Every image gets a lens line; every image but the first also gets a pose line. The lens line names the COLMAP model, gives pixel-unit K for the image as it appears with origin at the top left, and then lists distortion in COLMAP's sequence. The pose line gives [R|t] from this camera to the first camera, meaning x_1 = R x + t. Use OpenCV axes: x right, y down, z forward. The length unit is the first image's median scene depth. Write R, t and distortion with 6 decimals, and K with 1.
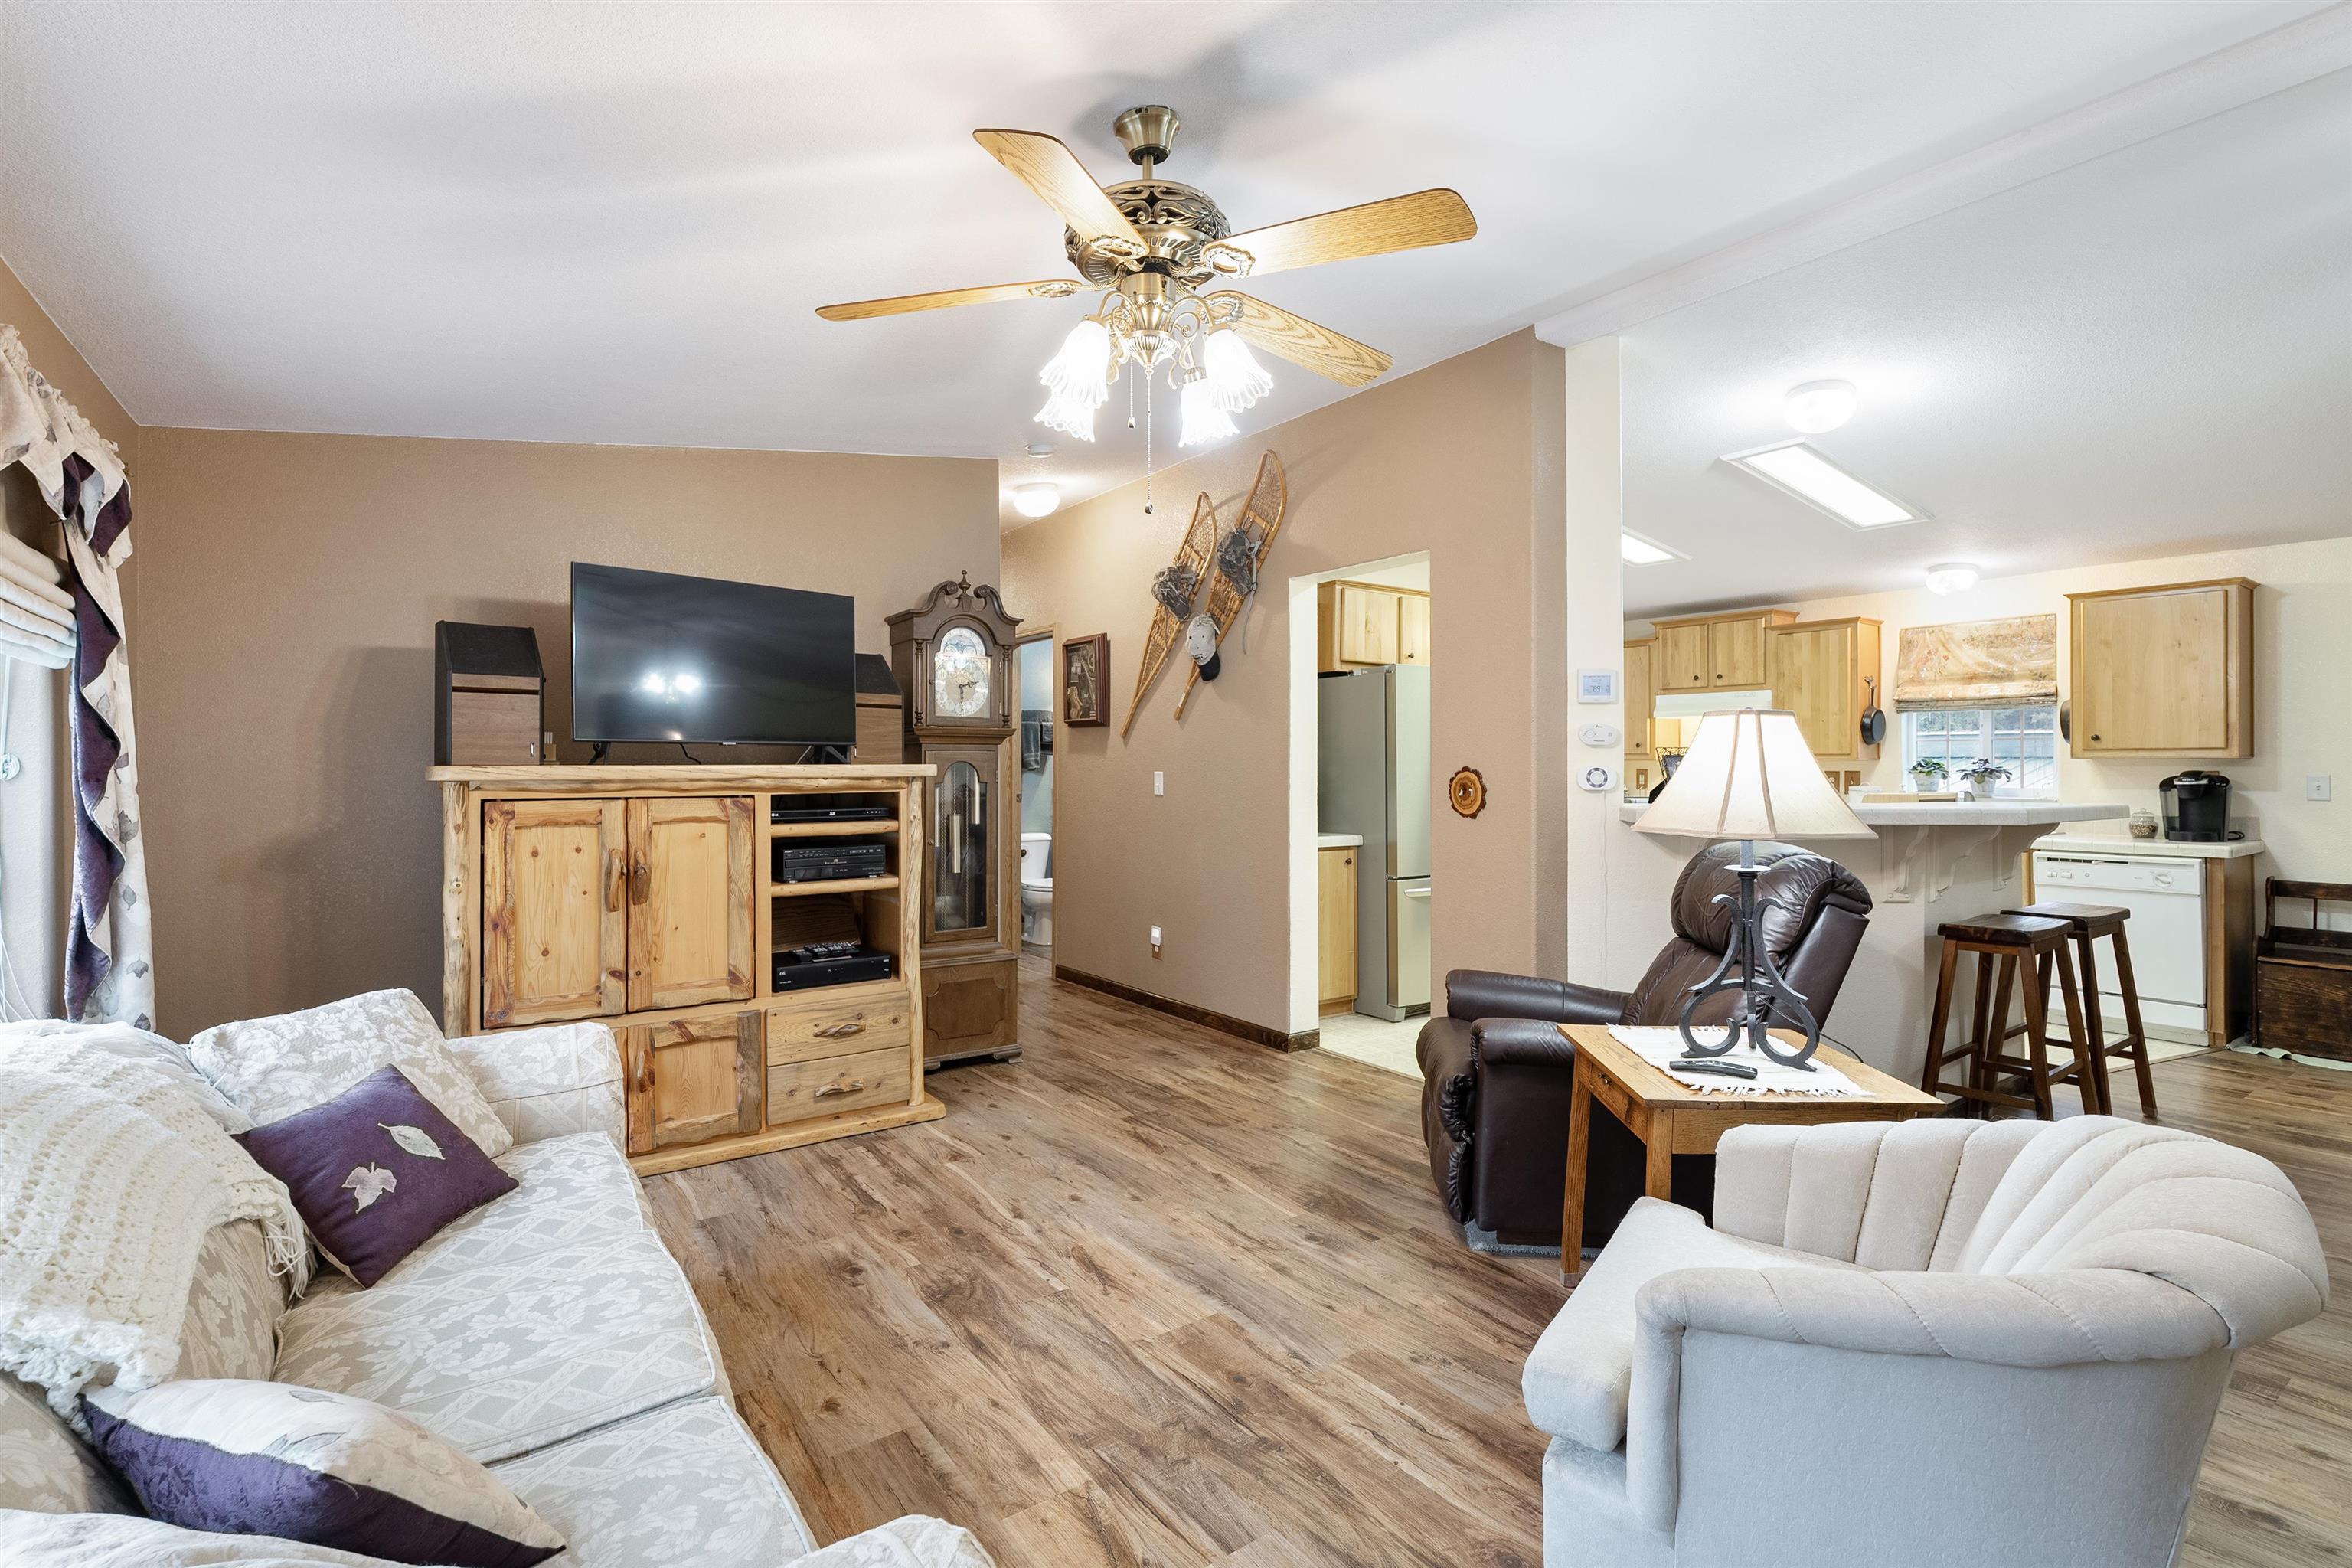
lens RADIAL K [[1081.5, 0, 1175.1], [0, 1081.5, 755.3], [0, 0, 1]] dist [-0.000124, -0.000062]
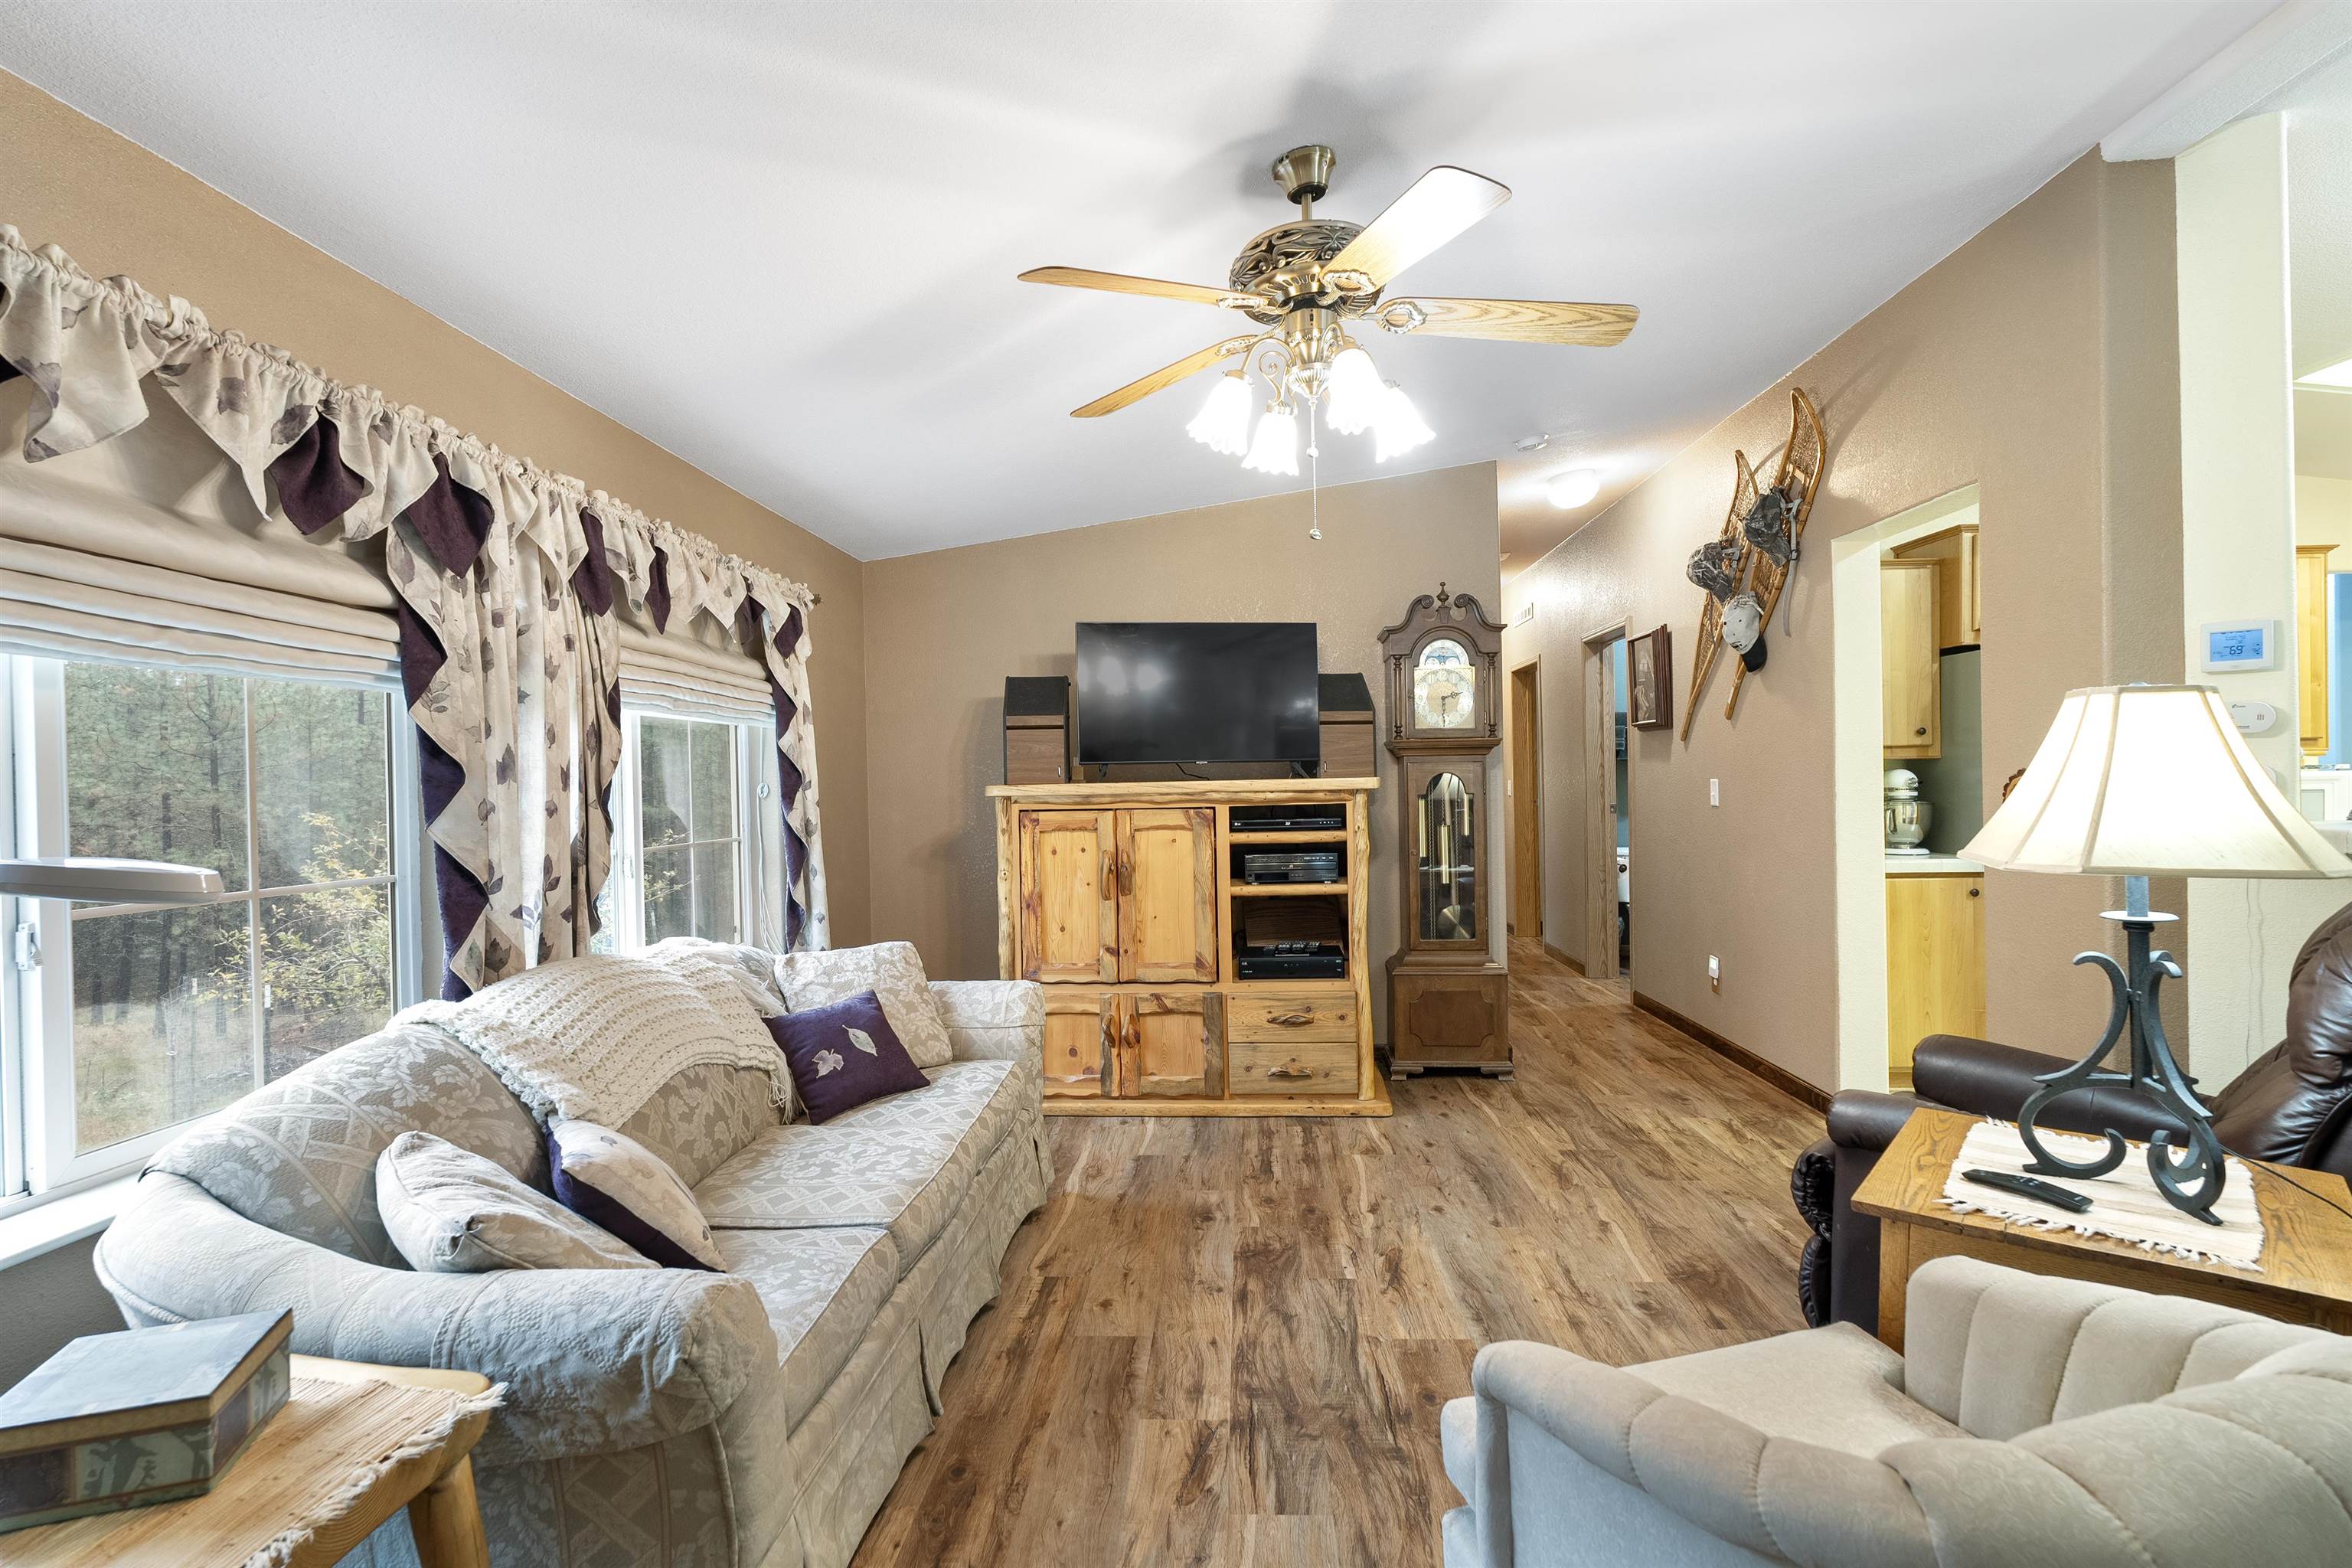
lens RADIAL K [[1122.7, 0, 1176.0], [0, 1122.7, 784.0], [0, 0, 1]] dist [-0.001059, 0.000308]
pose [[0.779469, -0.011792, -0.626330, 0.354434], [0.023874, 0.999656, 0.010891, -0.001705], [0.625986, -0.023442, 0.779482, 0.043131]]
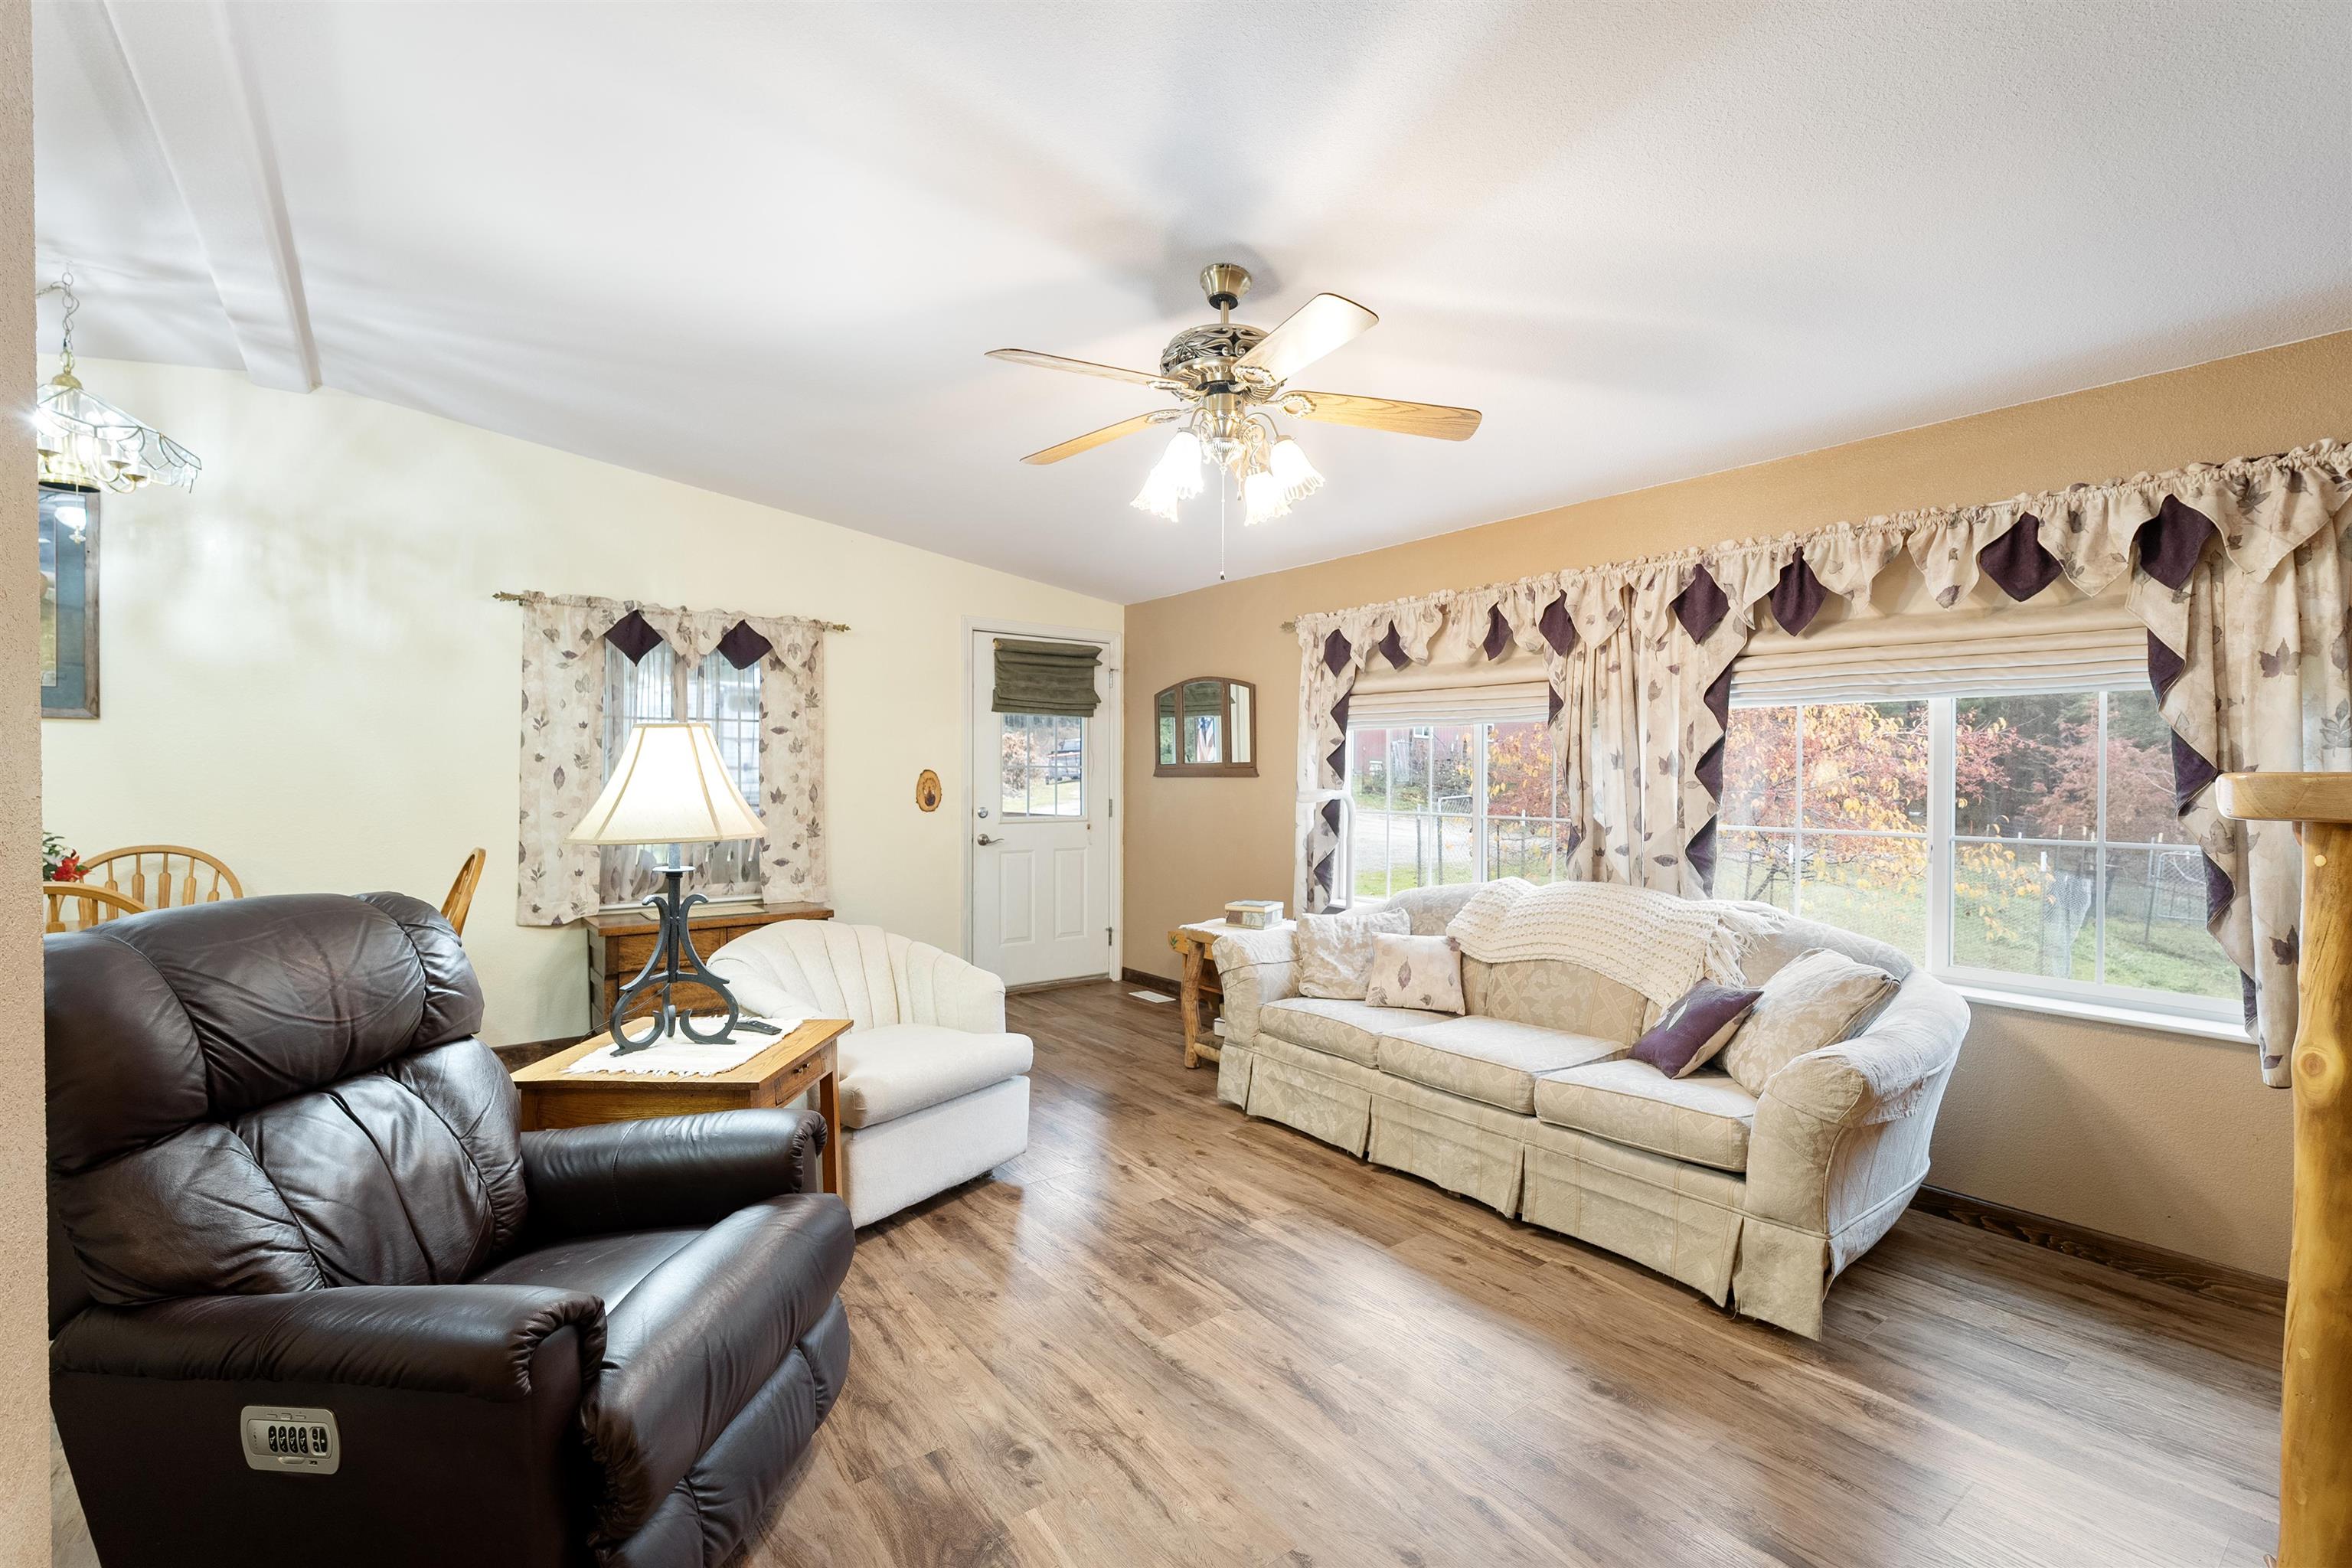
lens RADIAL K [[1010.6, 0, 1176.0], [0, 1010.6, 784.0], [0, 0, 1]] dist [-0.000703, -0.000120]
pose [[-0.999539, -0.004361, -0.030045, 0.043228], [-0.004318, 0.999990, -0.001502, 0.014459], [0.030051, -0.001372, -0.999547, 1.429303]]
